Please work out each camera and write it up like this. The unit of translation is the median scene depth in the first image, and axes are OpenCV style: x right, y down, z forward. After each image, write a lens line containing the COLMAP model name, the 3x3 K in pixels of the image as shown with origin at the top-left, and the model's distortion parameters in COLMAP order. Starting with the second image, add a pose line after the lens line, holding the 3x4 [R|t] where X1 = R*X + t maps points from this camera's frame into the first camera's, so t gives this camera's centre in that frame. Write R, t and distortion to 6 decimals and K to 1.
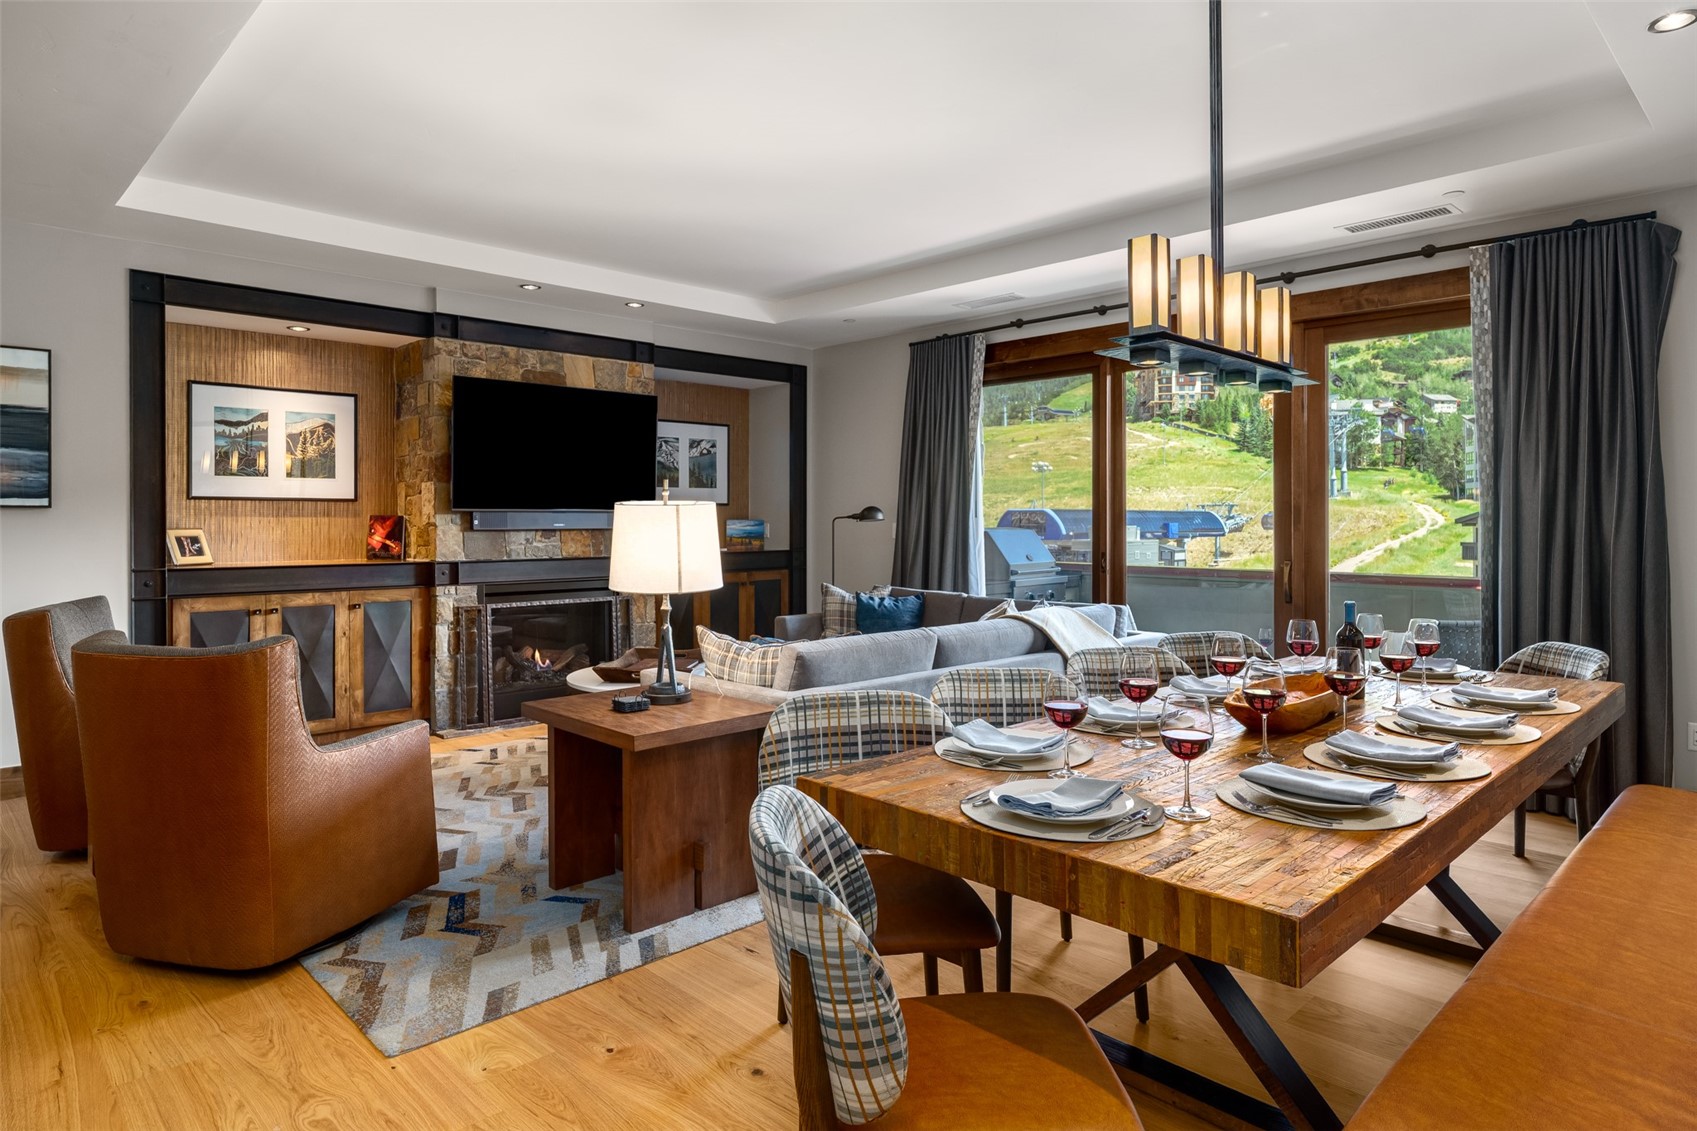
lens RADIAL K [[987.0, 0, 844.3], [0, 987.0, 522.2], [0, 0, 1]] dist [-0.000471, 0.000488]
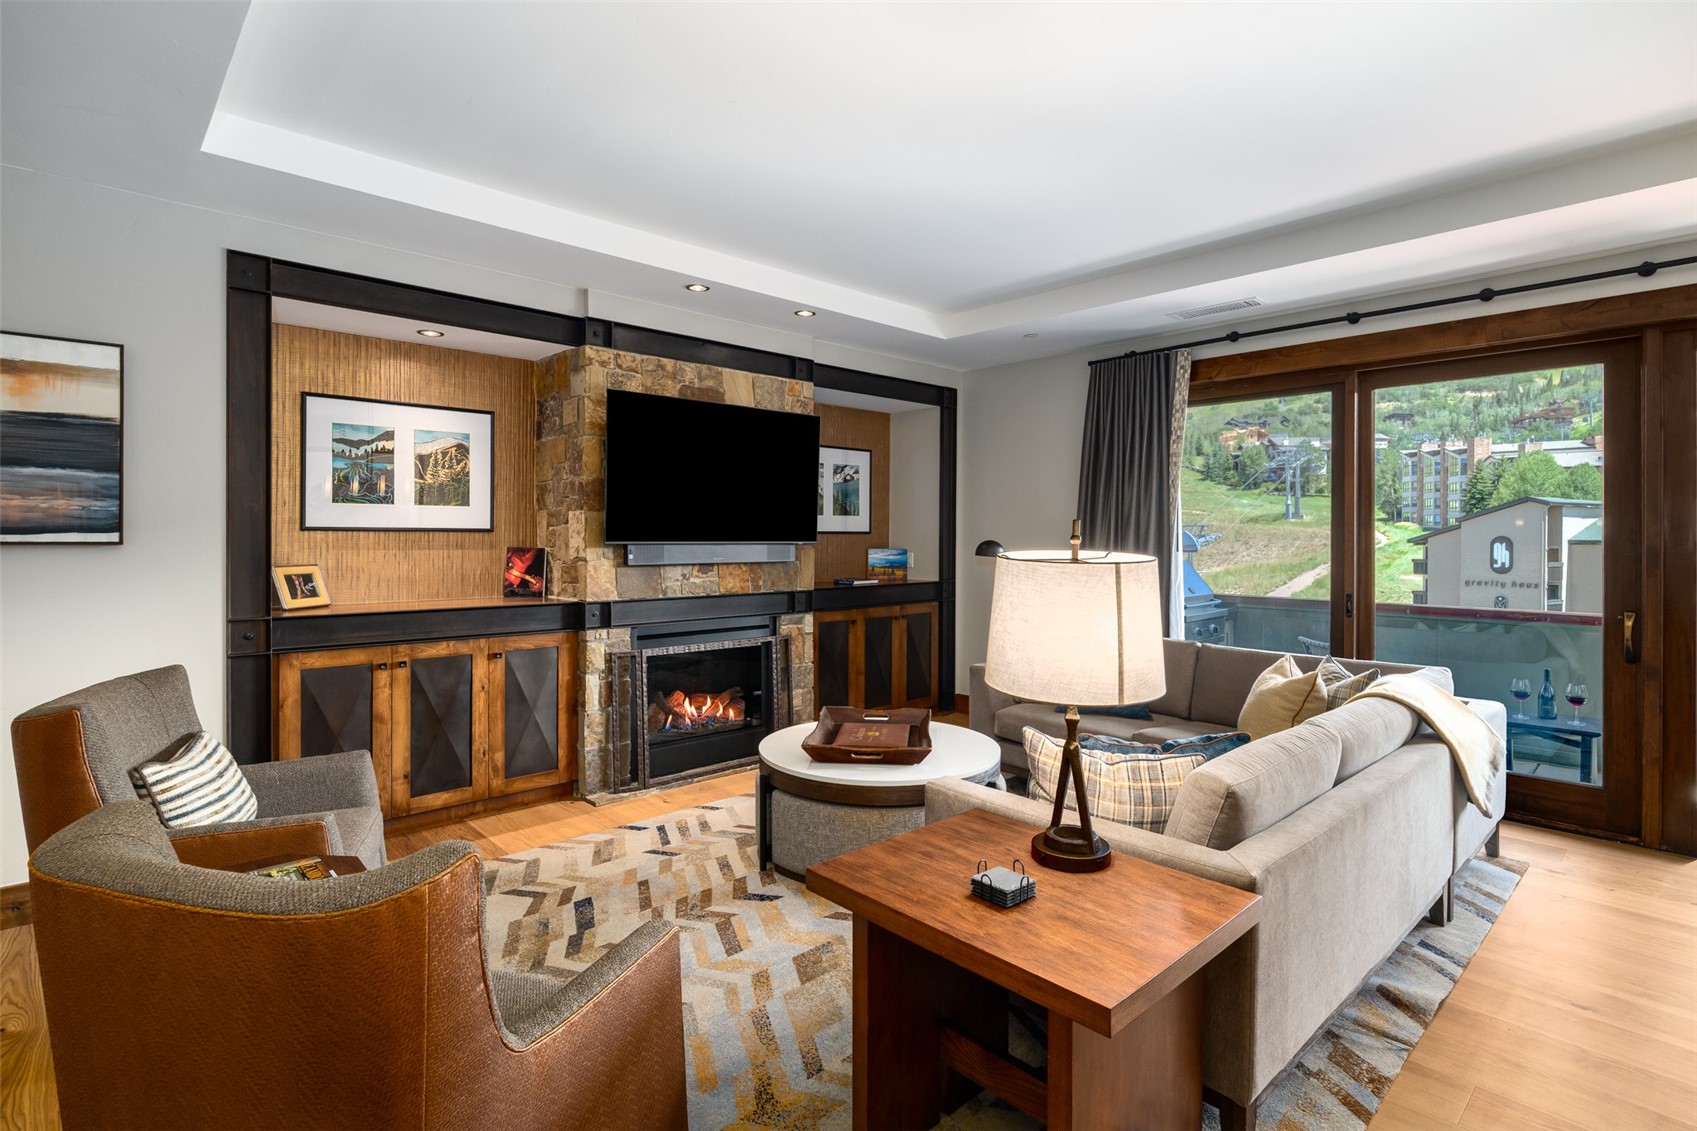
lens RADIAL K [[860.8, 0, 897.8], [0, 860.8, 538.9], [0, 0, 1]] dist [-0.002731, 0.000078]
pose [[0.999946, 0.003775, 0.009631, -0.146614], [-0.003756, 0.999991, -0.001996, -0.015571], [-0.009639, 0.001960, 0.999952, 0.237095]]
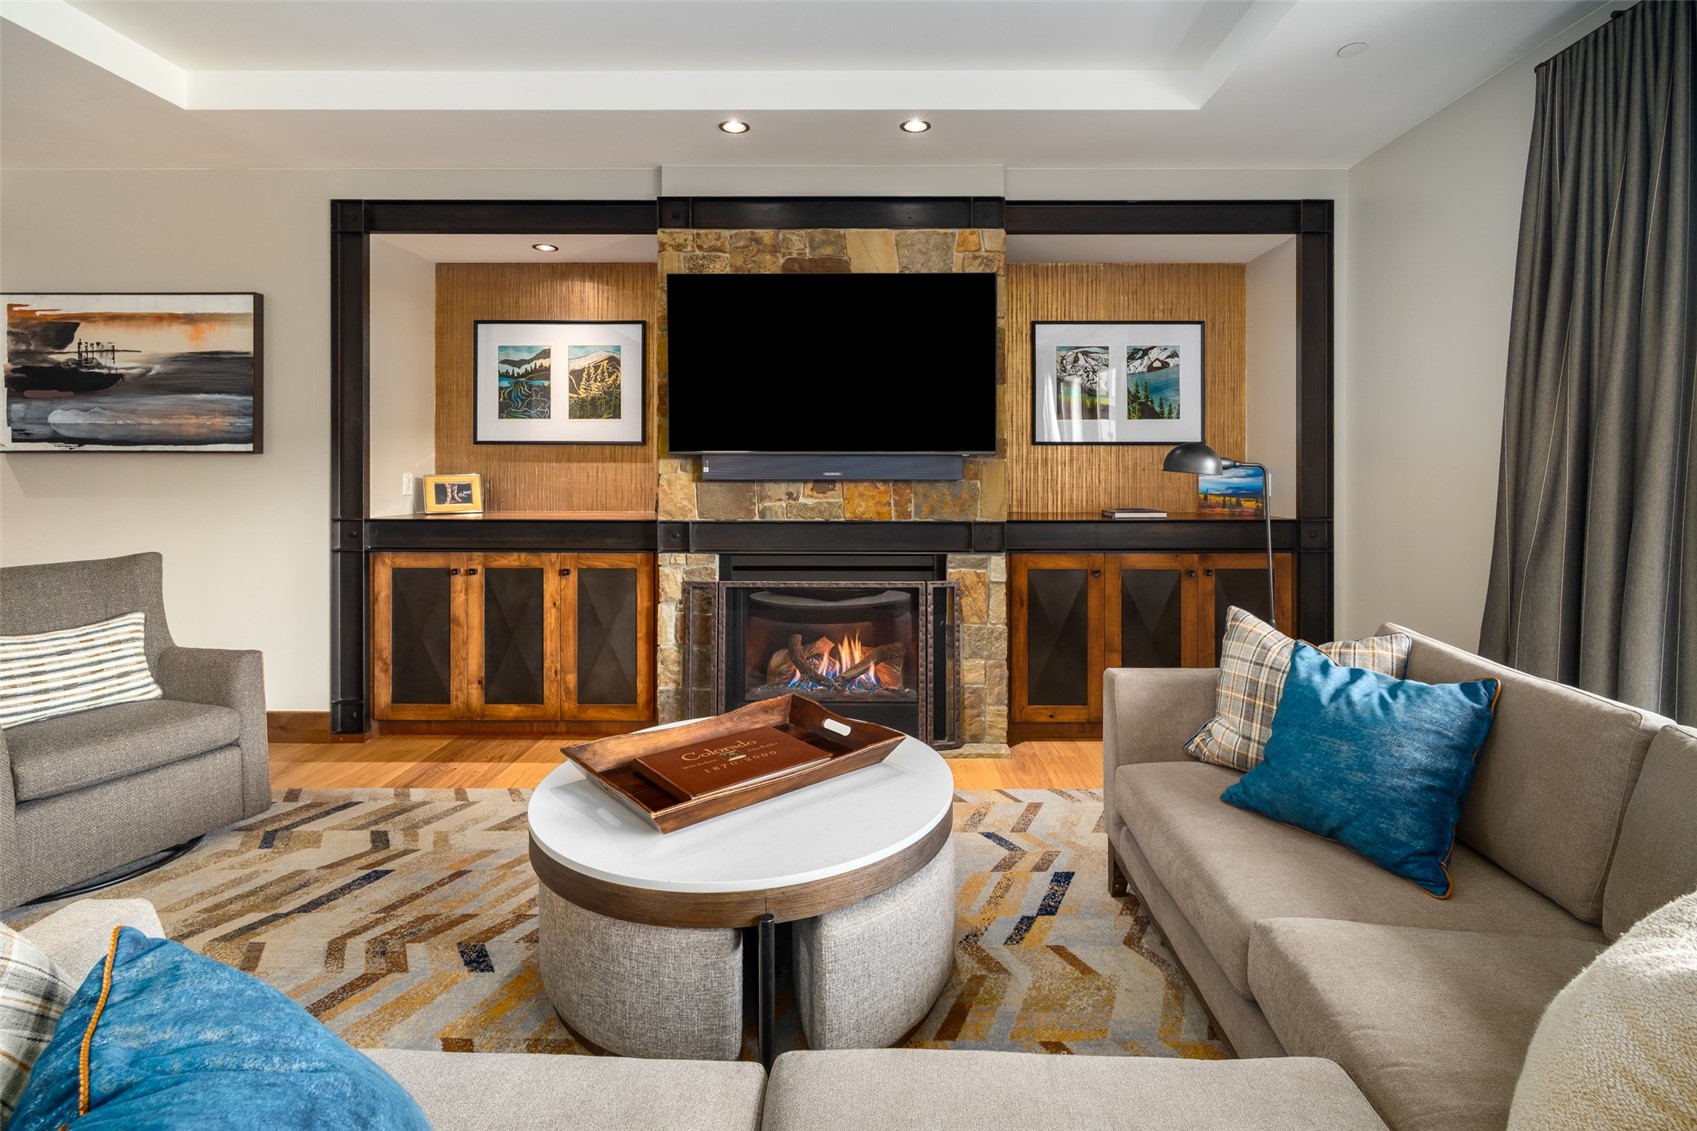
lens RADIAL K [[835.5, 0, 766.3], [0, 835.5, 461.2], [0, 0, 1]] dist [-0.005235, -0.000376]
pose [[0.698253, -0.000988, -0.715851, 0.111773], [-0.004155, 0.999977, -0.005433, -0.003260], [0.715839, 0.006768, 0.698232, 0.609754]]
